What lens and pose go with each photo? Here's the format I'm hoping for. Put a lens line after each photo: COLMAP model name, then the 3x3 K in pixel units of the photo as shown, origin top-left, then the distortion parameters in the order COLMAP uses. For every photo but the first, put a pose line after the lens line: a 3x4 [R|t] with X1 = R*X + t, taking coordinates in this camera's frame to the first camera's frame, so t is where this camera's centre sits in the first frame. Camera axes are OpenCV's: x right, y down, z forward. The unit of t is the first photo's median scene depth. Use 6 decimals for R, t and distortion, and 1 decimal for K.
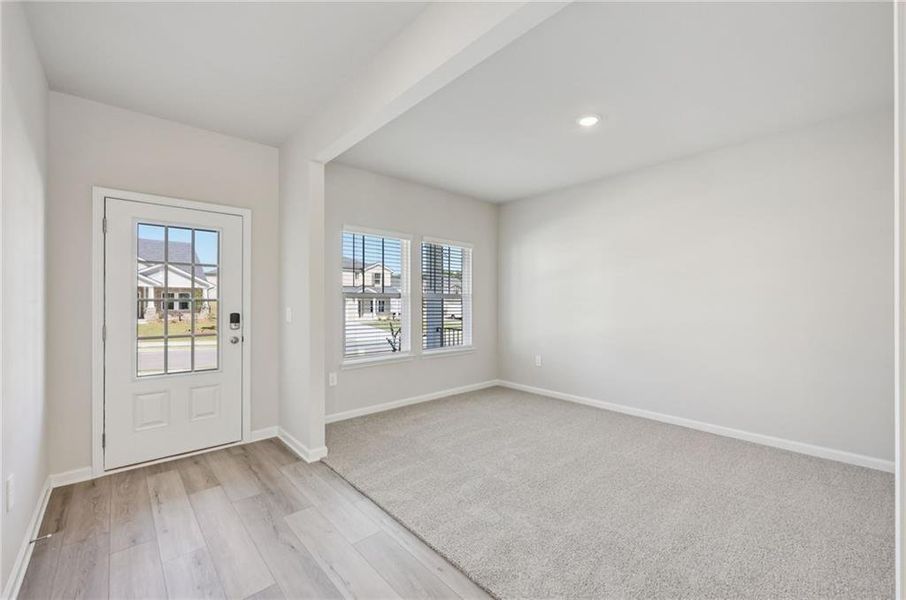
lens RADIAL K [[376.5, 0, 457.9], [0, 376.5, 298.9], [0, 0, 1]] dist [-0.003744, -0.000250]
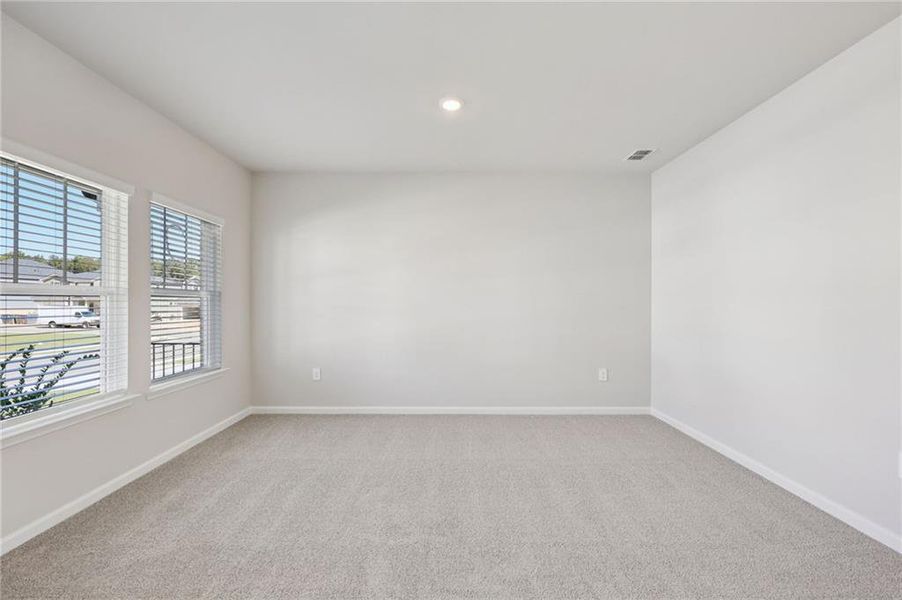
lens RADIAL K [[365.8, 0, 450.1], [0, 365.8, 302.5], [0, 0, 1]] dist [-0.000898, 0.000955]
pose [[0.664497, 0.002725, 0.747286, -0.220583], [-0.007946, 0.999963, 0.003419, 0.001718], [-0.747249, -0.008210, 0.664493, 0.278093]]
